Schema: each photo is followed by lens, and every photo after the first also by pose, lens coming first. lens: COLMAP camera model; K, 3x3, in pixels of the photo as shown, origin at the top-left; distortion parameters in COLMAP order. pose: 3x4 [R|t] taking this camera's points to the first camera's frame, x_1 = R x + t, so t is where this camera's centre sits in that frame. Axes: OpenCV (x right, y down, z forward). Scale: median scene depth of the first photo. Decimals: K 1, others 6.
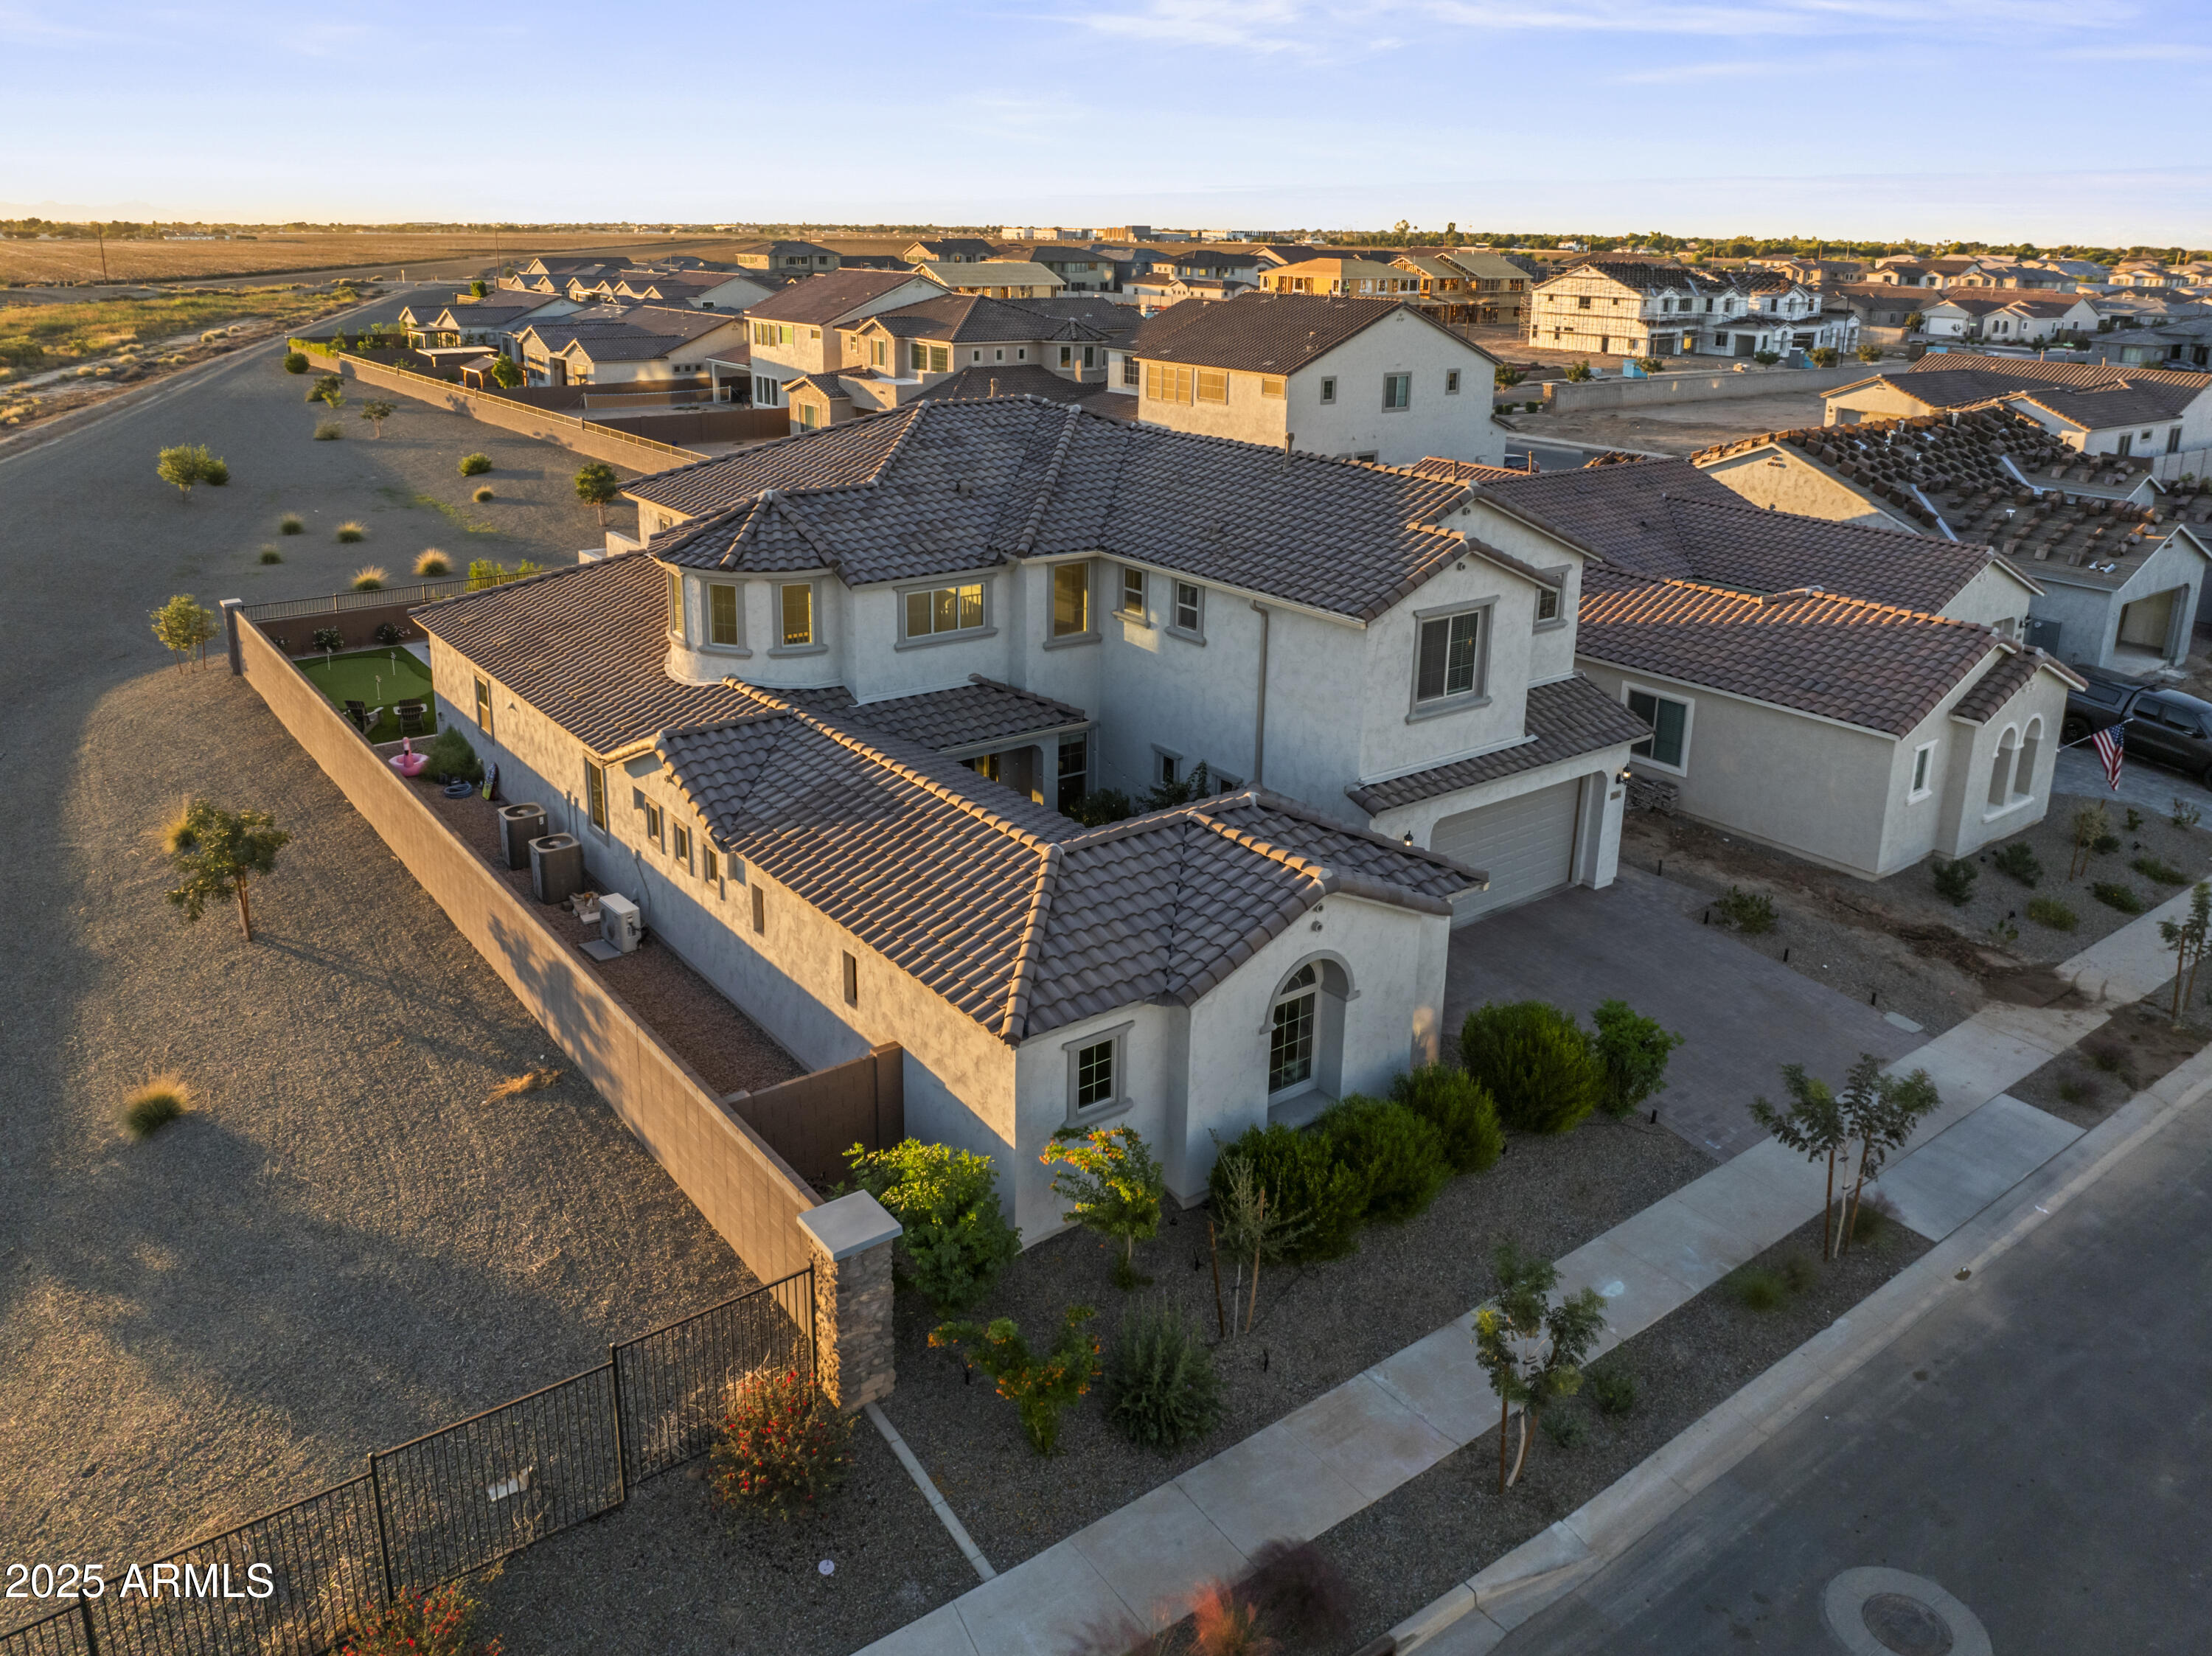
lens RADIAL K [[1633.4, 0, 1111.8], [0, 1633.4, 685.5], [0, 0, 1]] dist [-0.039824, -0.000260]
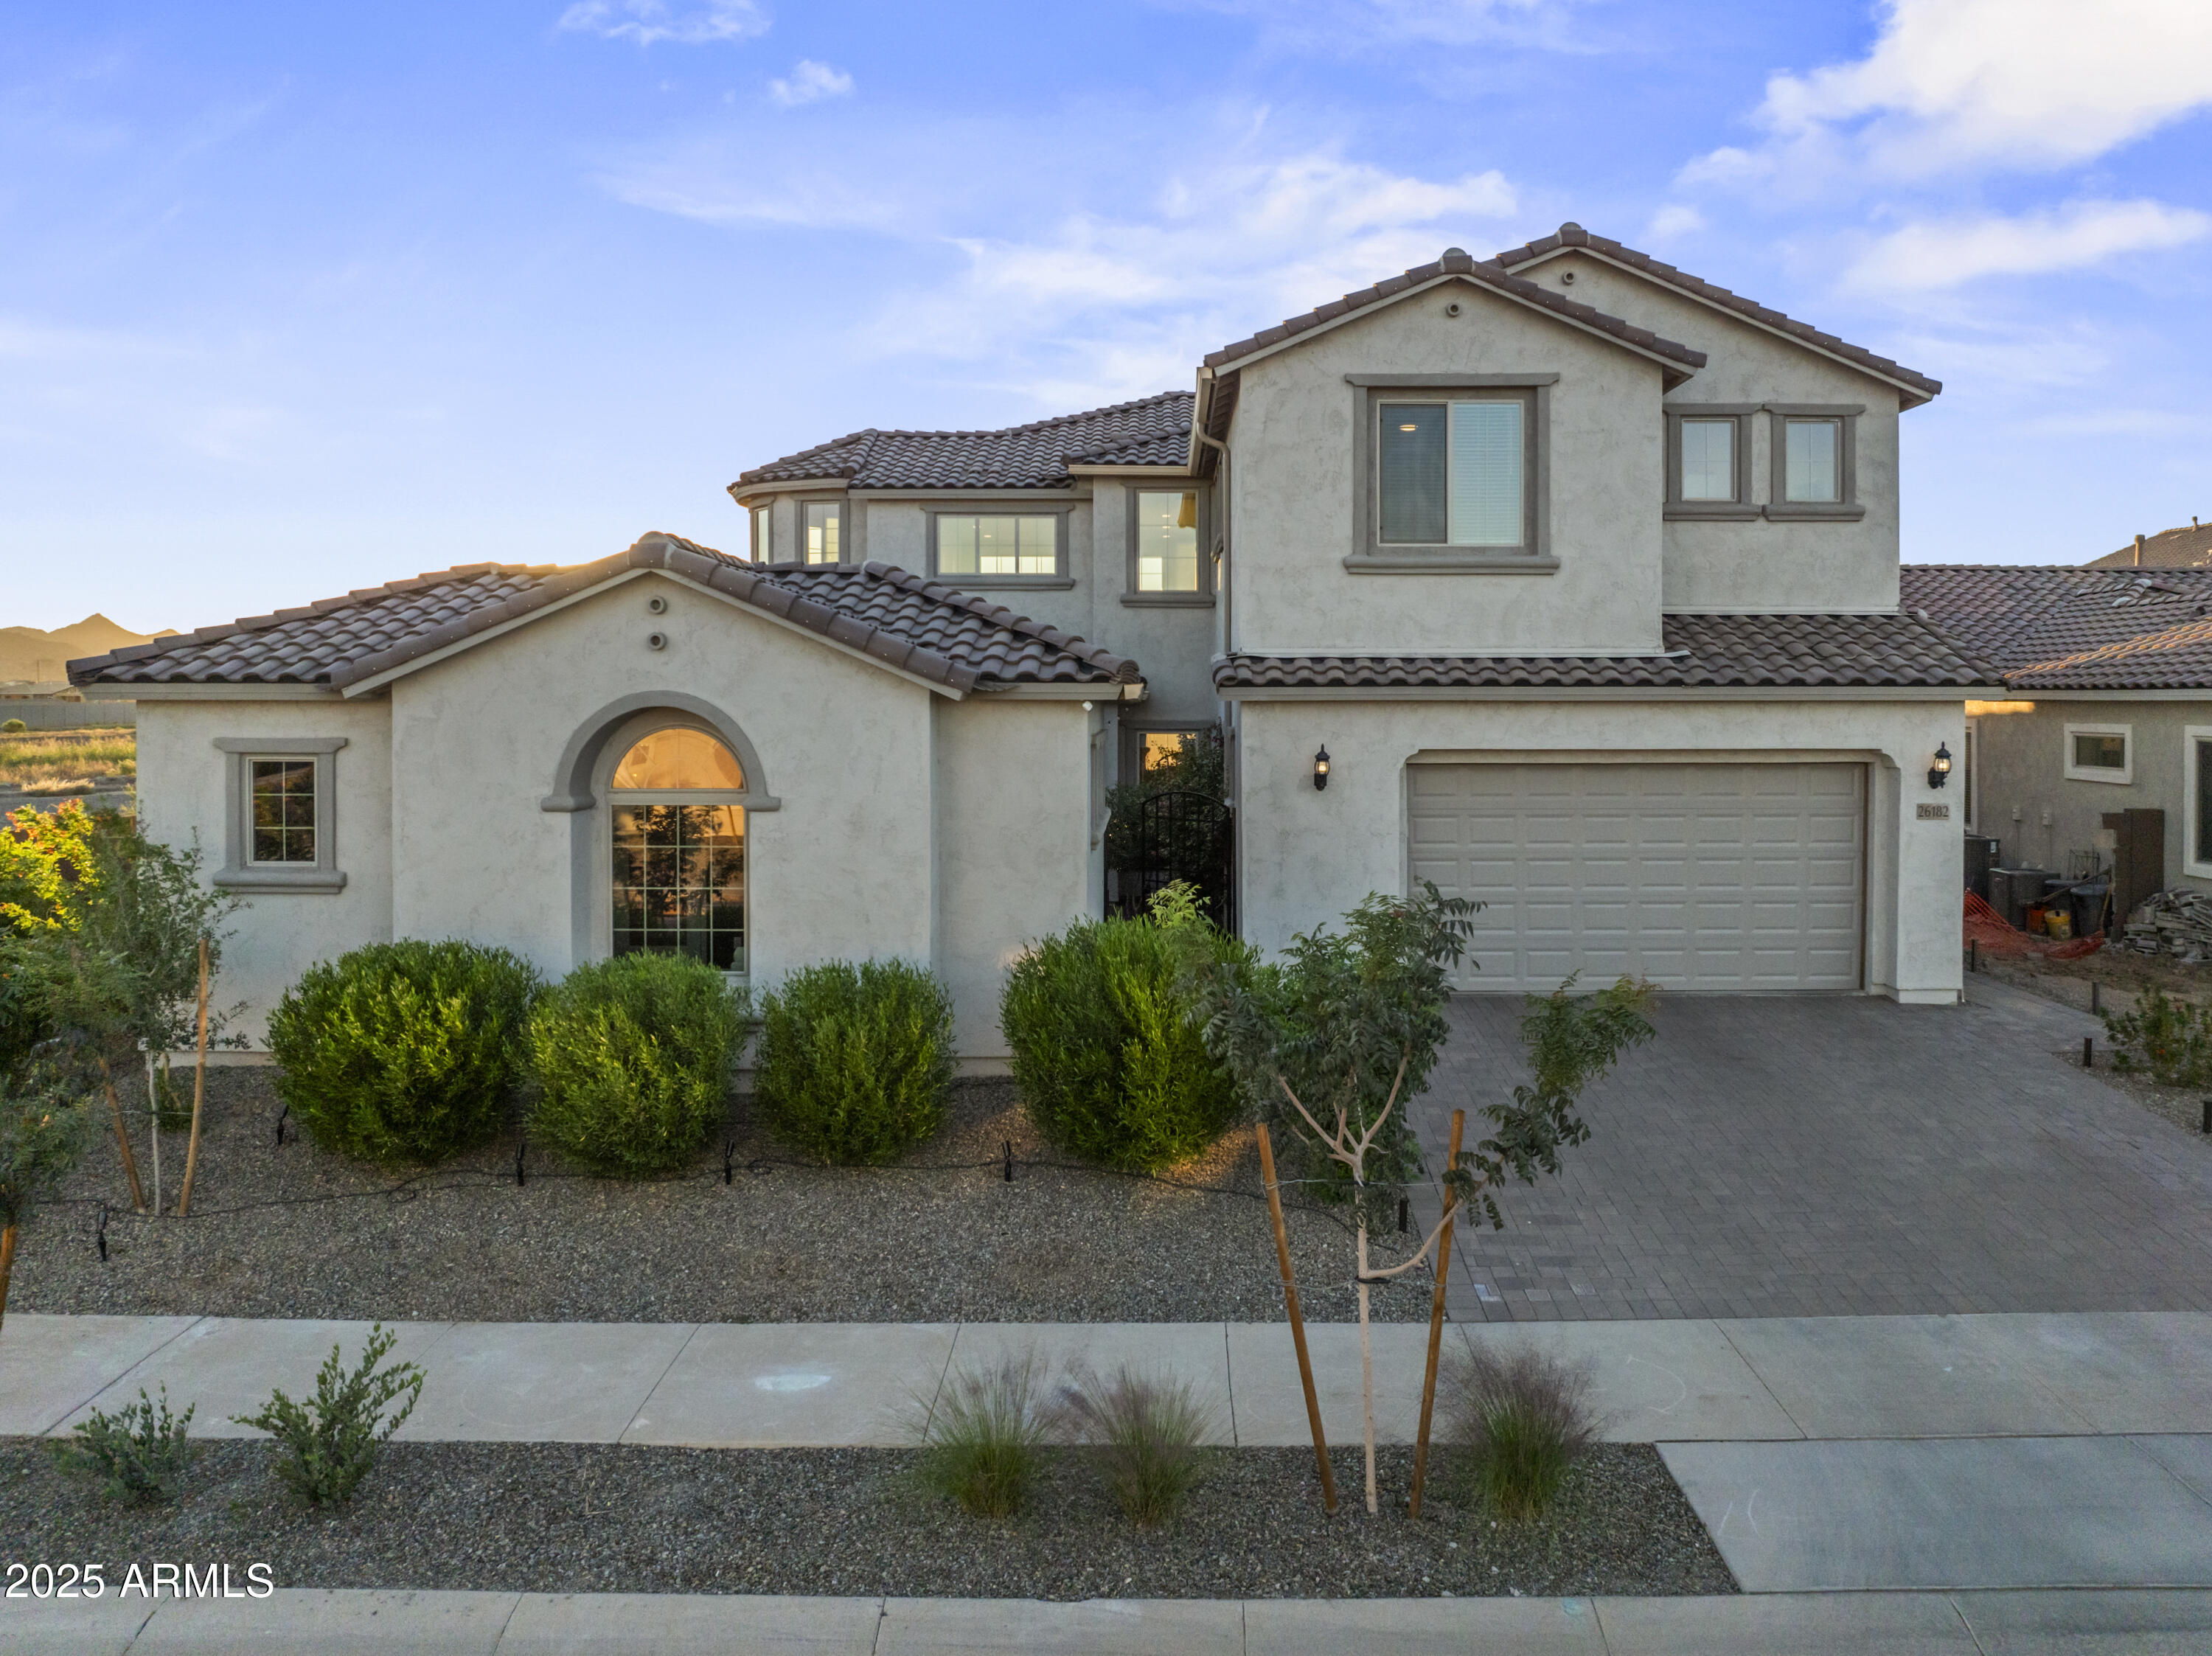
lens RADIAL K [[1651.0, 0, 1206.9], [0, 1651.0, 739.1], [0, 0, 1]] dist [-0.053543, 0.008482]
pose [[0.800061, -0.005914, -0.599889, 0.434508], [-0.152057, 0.965299, -0.212312, 0.189060], [0.580328, 0.261080, 0.771399, 0.458540]]
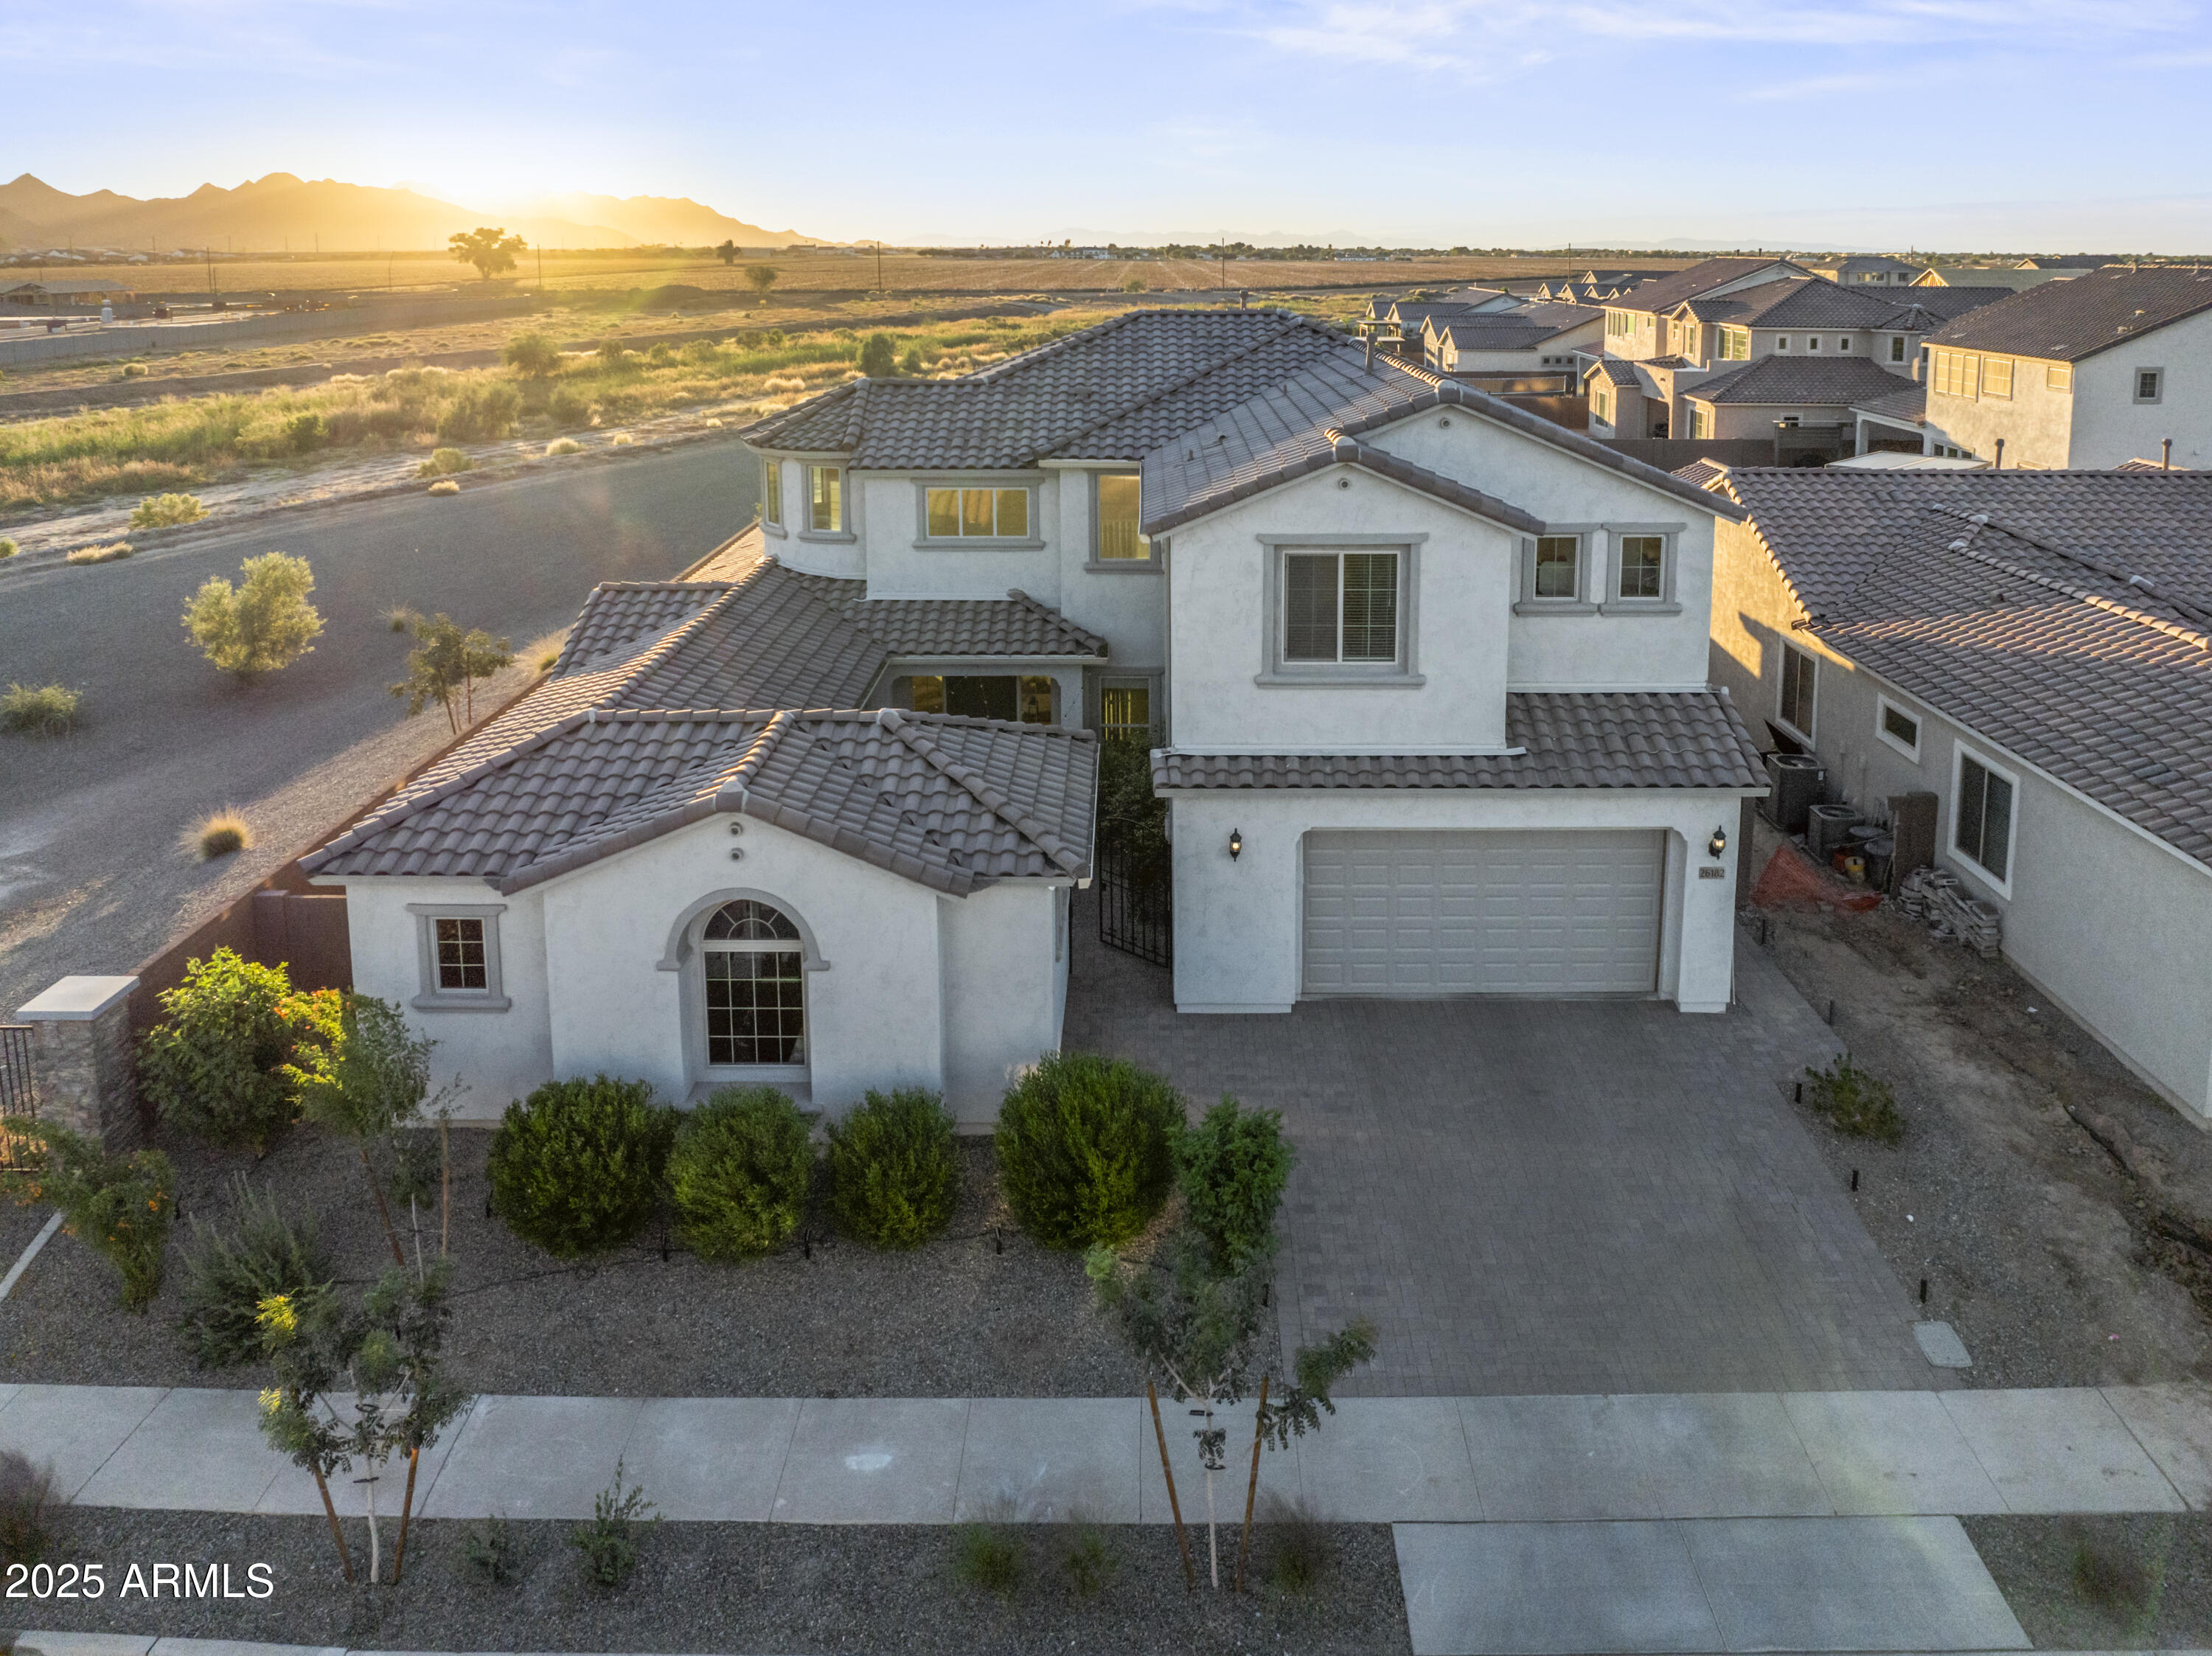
lens RADIAL K [[1710.9, 0, 1193.9], [0, 1710.9, 501.5], [0, 0, 1]] dist [-0.041238, -0.003503]
pose [[0.800539, 0.073896, -0.594707, 0.539367], [-0.153735, 0.984482, -0.084616, 0.009291], [0.579226, 0.159166, 0.799477, 0.297875]]
